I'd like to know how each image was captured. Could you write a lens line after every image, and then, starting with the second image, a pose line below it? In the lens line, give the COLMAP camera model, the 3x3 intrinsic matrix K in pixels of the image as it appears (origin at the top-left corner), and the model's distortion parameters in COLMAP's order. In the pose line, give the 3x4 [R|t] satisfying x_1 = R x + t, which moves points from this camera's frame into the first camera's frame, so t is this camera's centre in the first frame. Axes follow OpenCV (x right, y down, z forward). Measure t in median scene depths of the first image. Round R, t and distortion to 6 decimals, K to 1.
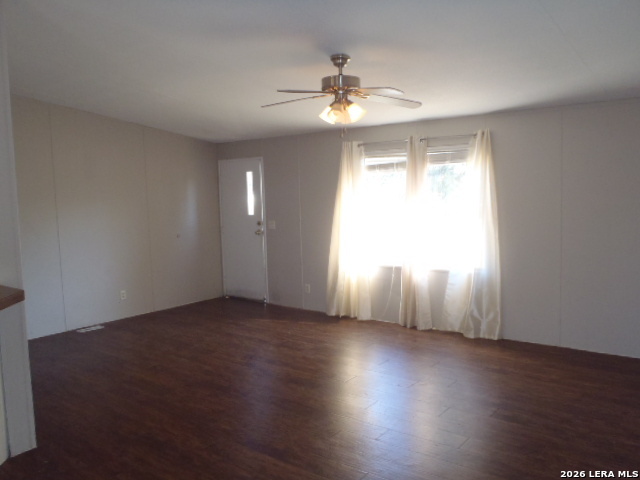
lens RADIAL K [[545.3, 0, 312.4], [0, 545.3, 241.5], [0, 0, 1]] dist [-0.032207, -0.004172]
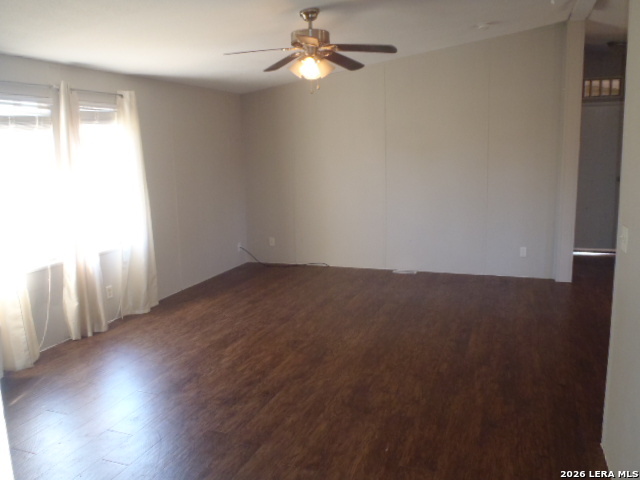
lens RADIAL K [[545.3, 0, 312.4], [0, 545.3, 241.5], [0, 0, 1]] dist [-0.032207, -0.004172]
pose [[-0.313230, -0.127694, 0.941053, -0.690775], [0.126930, 0.976399, 0.174738, -0.072706], [-0.941157, 0.174181, -0.289629, 0.999894]]
